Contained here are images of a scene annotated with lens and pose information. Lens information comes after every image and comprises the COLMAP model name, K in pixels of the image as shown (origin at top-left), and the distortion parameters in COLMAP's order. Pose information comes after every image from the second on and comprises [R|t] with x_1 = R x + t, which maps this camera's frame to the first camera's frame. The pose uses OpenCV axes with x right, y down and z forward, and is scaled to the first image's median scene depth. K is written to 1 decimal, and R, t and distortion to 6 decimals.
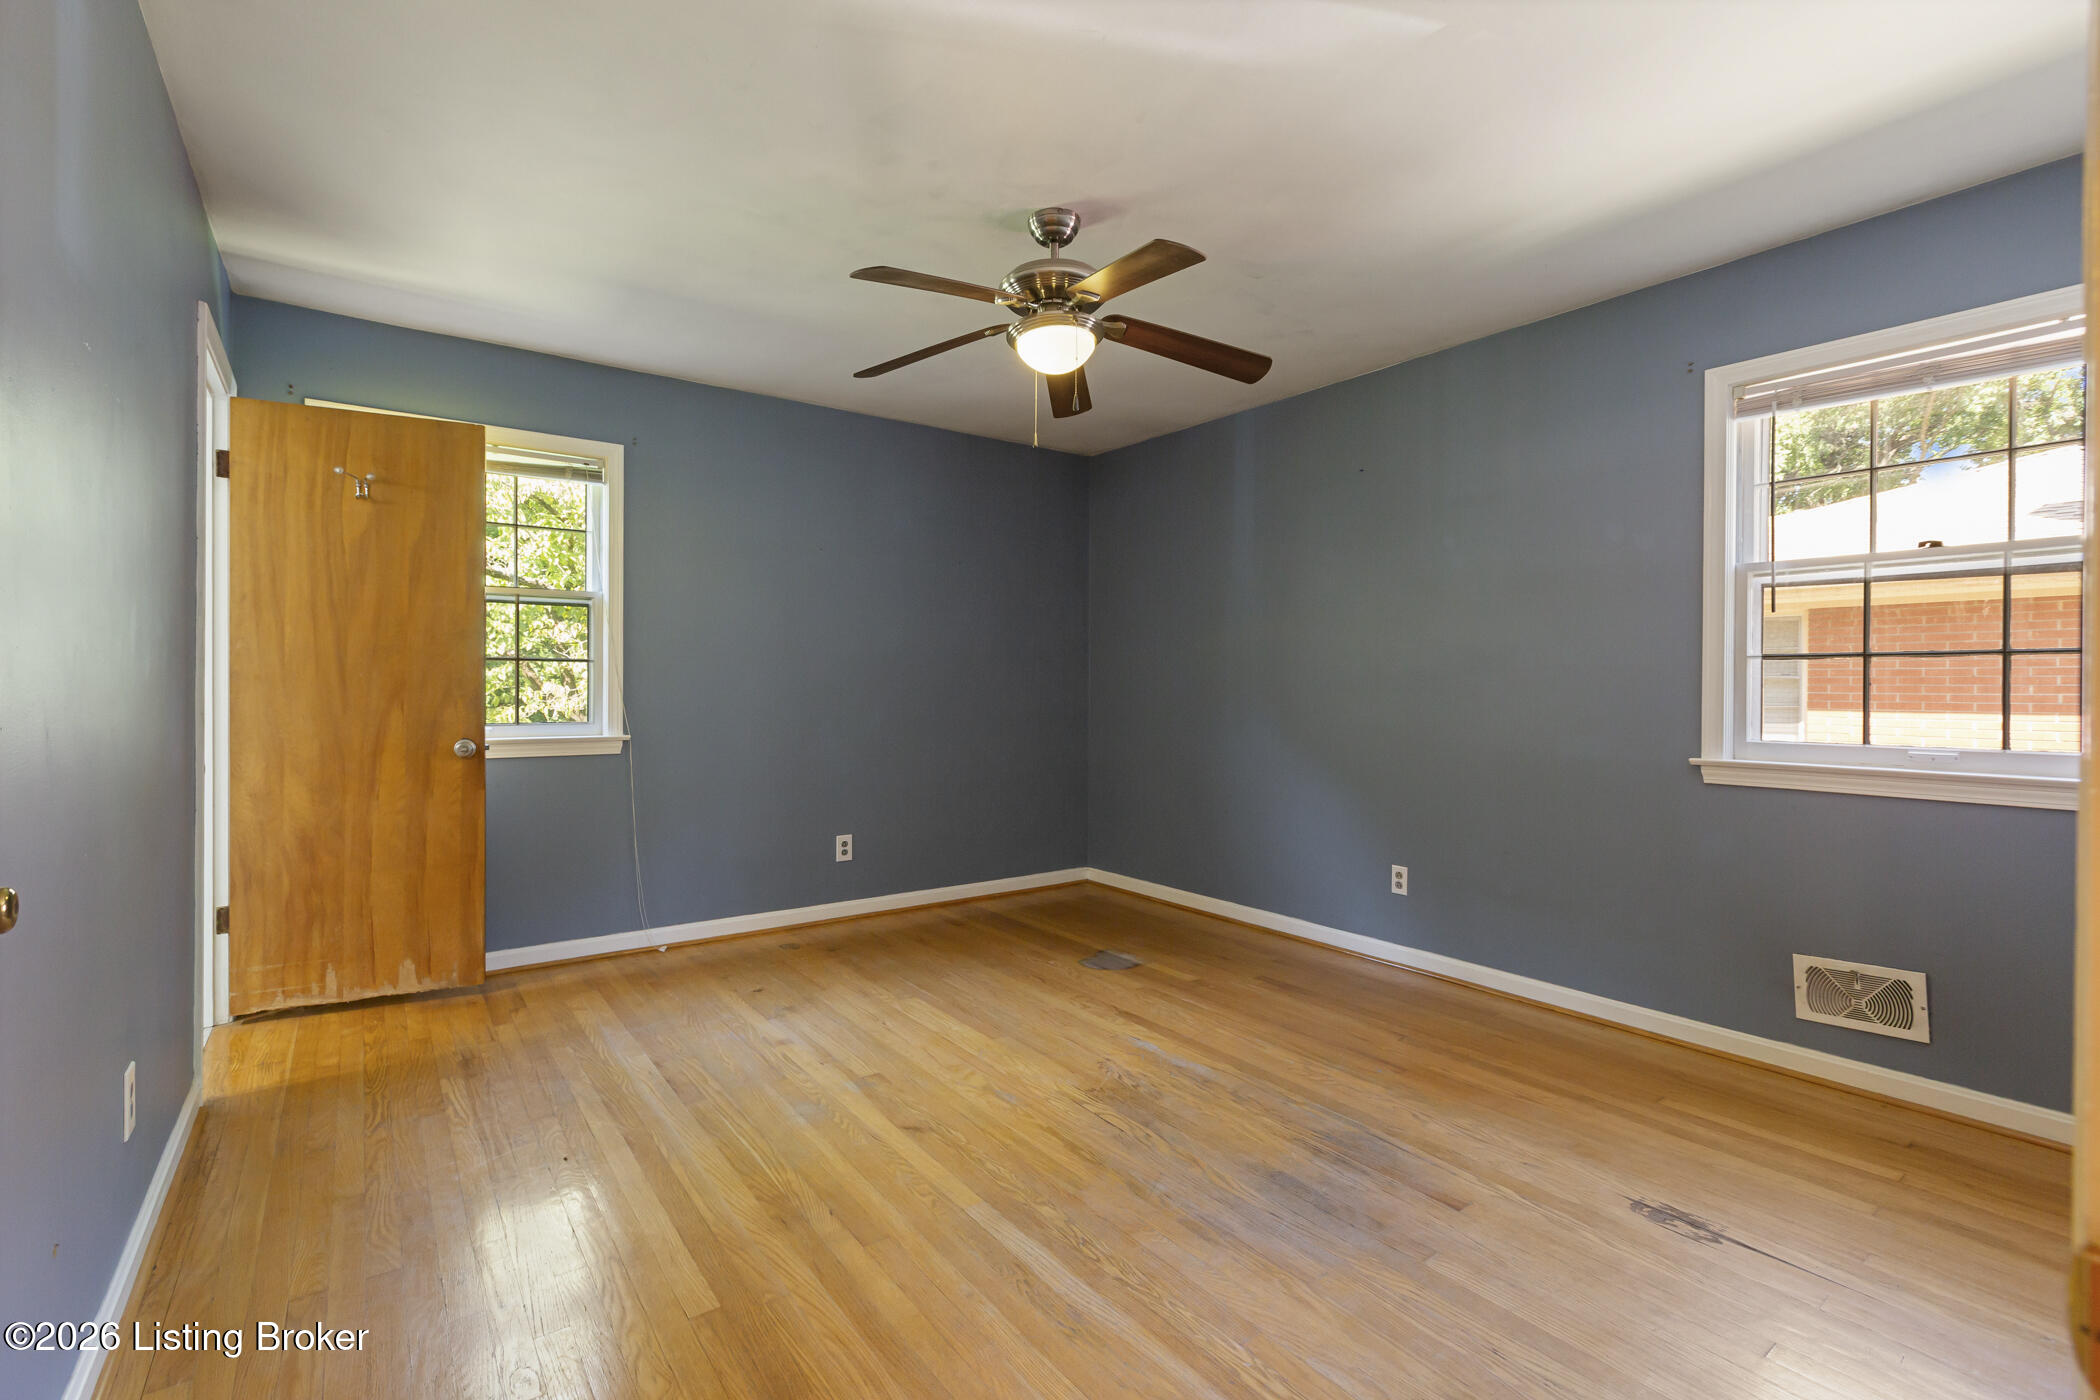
lens RADIAL K [[932.5, 0, 1050.3], [0, 932.5, 689.1], [0, 0, 1]] dist [-0.003343, 0.000304]
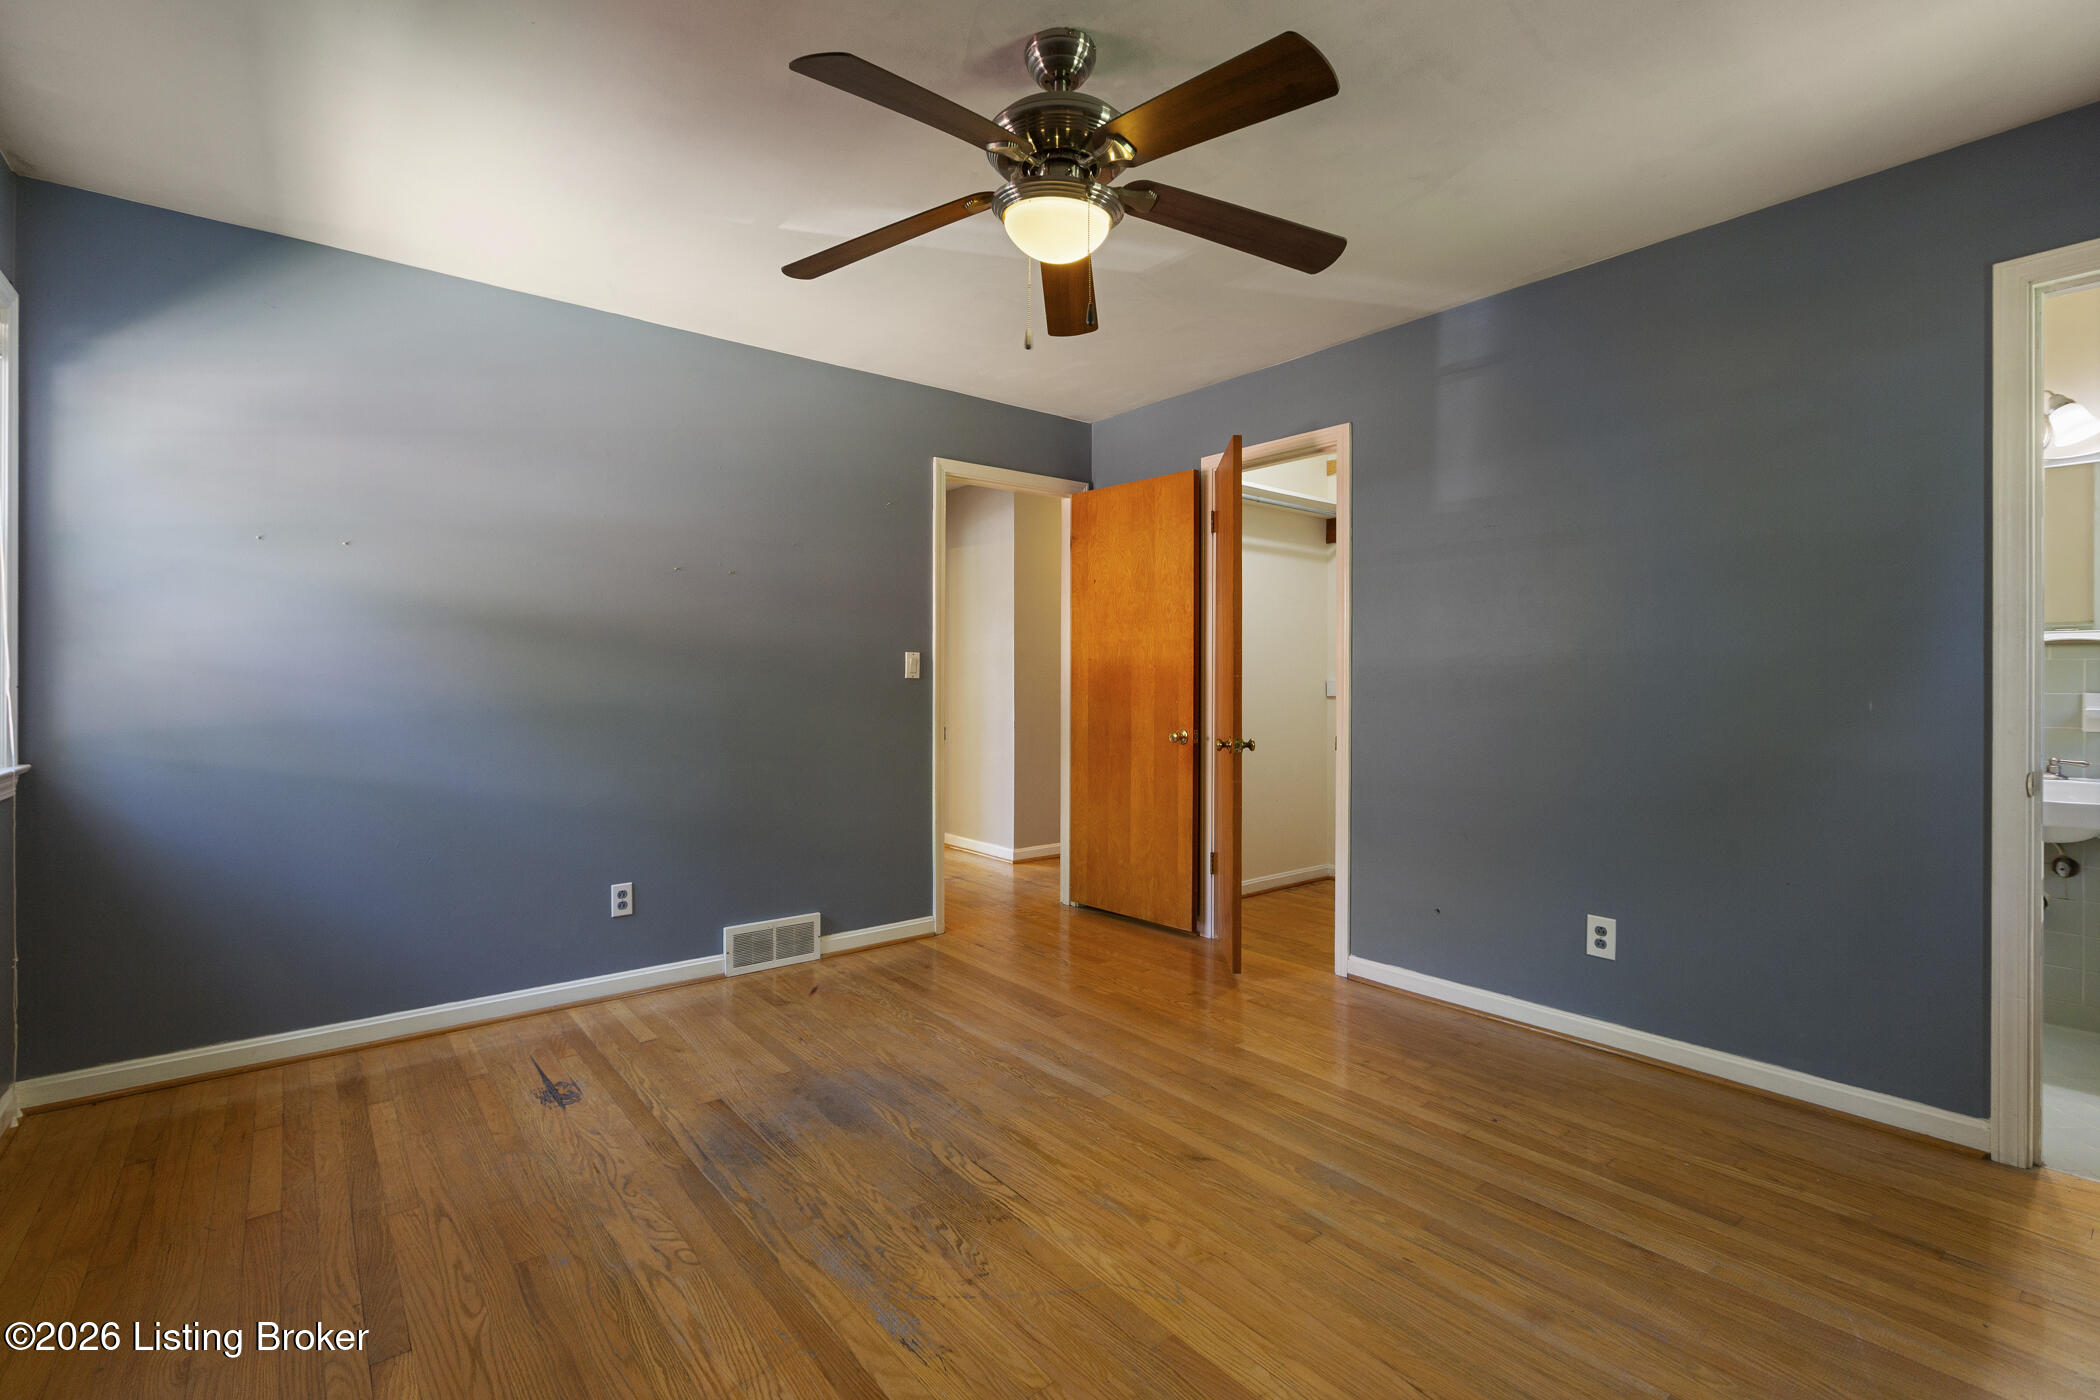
lens RADIAL K [[954.2, 0, 1049.5], [0, 954.2, 687.9], [0, 0, 1]] dist [0.000128, -0.000003]
pose [[-0.999083, -0.006749, -0.042273, 0.045753], [-0.007164, 0.999928, 0.009674, -0.007327], [0.042204, 0.009968, -0.999059, 1.945216]]
